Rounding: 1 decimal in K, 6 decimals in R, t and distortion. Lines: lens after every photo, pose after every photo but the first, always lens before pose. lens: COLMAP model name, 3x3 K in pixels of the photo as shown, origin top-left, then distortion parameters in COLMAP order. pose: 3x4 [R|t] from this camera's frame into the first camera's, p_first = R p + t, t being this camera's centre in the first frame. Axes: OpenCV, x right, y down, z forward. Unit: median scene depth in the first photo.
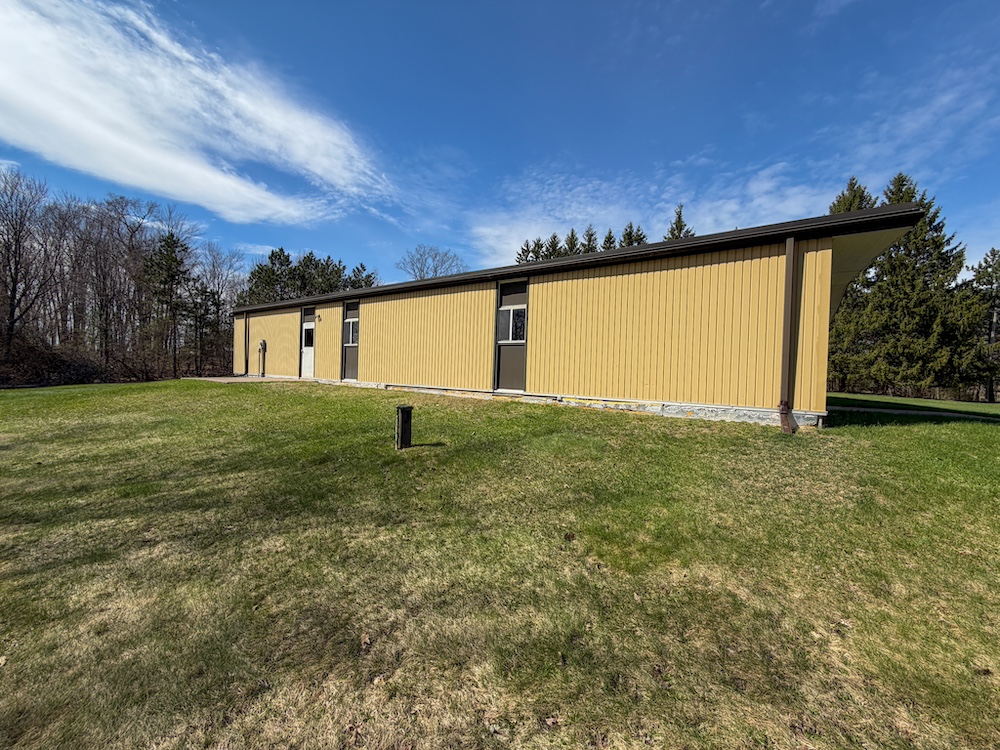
lens RADIAL K [[396.2, 0, 497.0], [0, 396.2, 382.2], [0, 0, 1]] dist [0.001102, -0.000475]
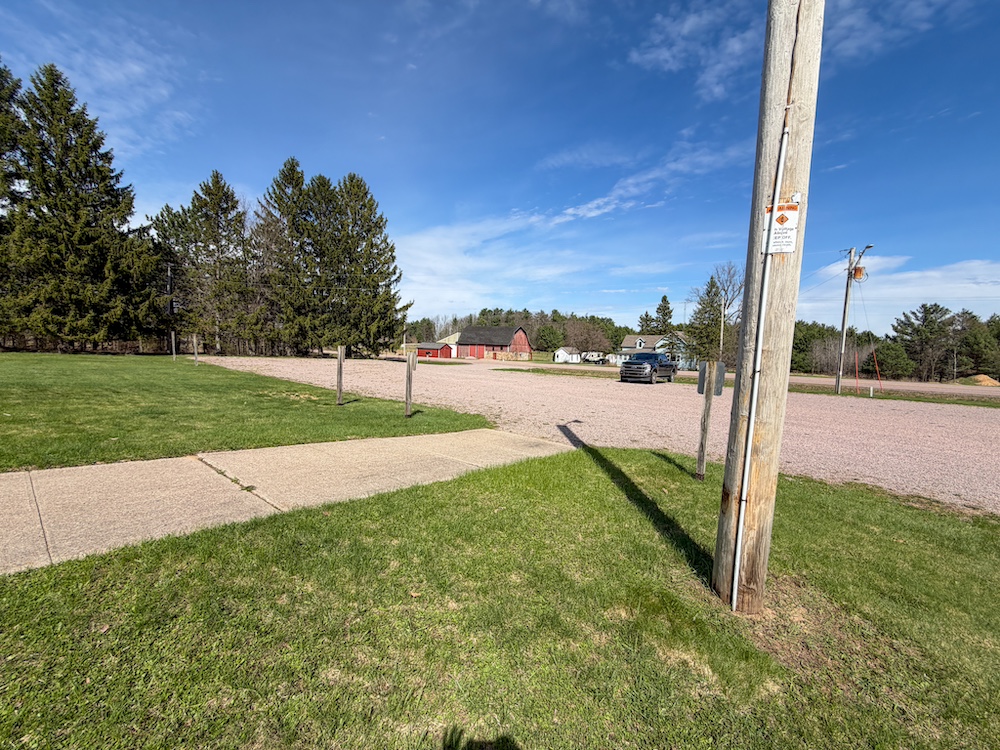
lens RADIAL K [[396.2, 0, 497.2], [0, 396.2, 373.9], [0, 0, 1]] dist [0.001102, -0.000475]
pose [[0.056641, -0.104847, 0.992874, 0.256467], [-0.008769, 0.994380, 0.105506, -0.015143], [-0.998356, -0.014682, 0.055403, 0.086162]]
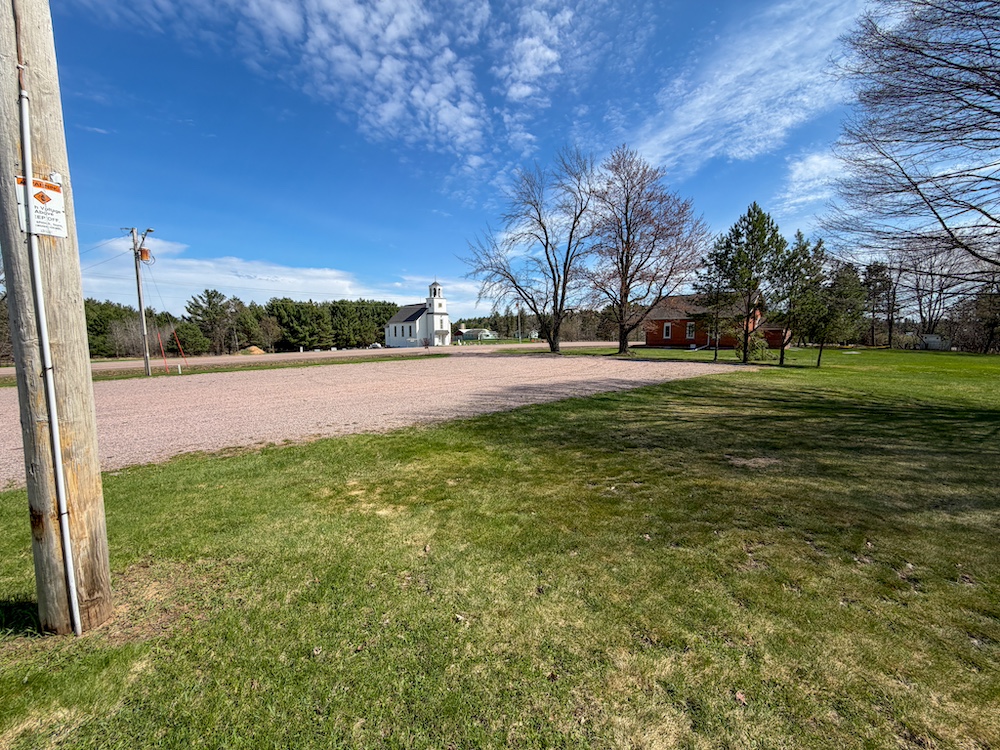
lens RADIAL K [[396.2, 0, 497.9], [0, 396.2, 377.0], [0, 0, 1]] dist [0.001102, -0.000475]
pose [[-0.982353, -0.042413, 0.182166, 0.248287], [-0.016946, 0.990127, 0.139143, -0.017108], [-0.186269, 0.133600, -0.973373, 0.091616]]
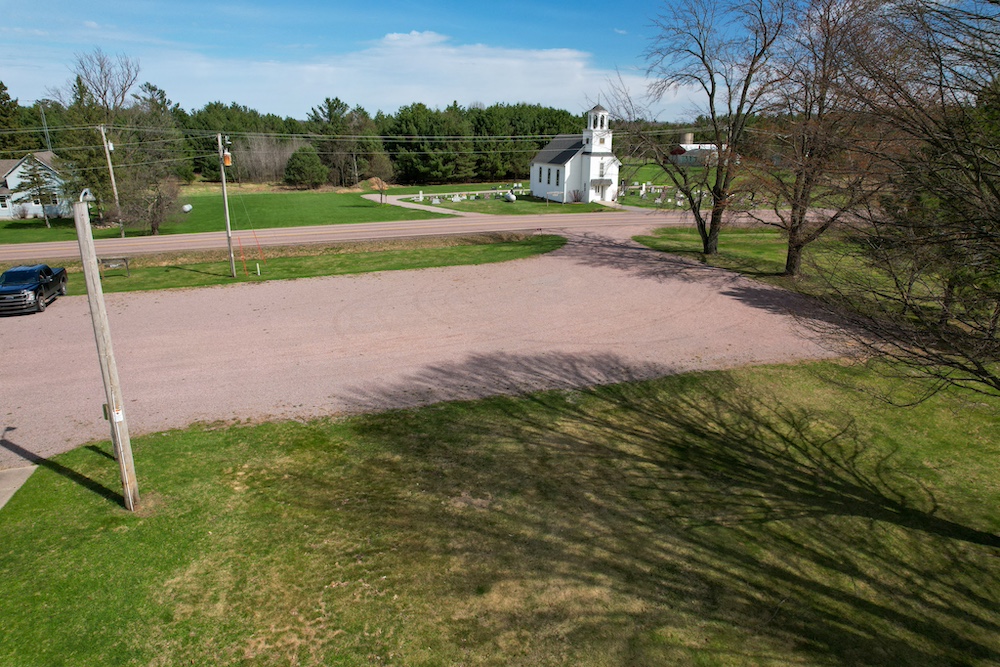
lens RADIAL K [[639.2, 0, 501.9], [0, 639.2, 324.6], [0, 0, 1]] dist [-0.070126, 0.063494]
pose [[-0.832641, -0.198449, 0.517036, -0.072709], [-0.021866, 0.944646, 0.327361, -0.226185], [-0.553381, 0.261269, -0.790891, 0.209038]]
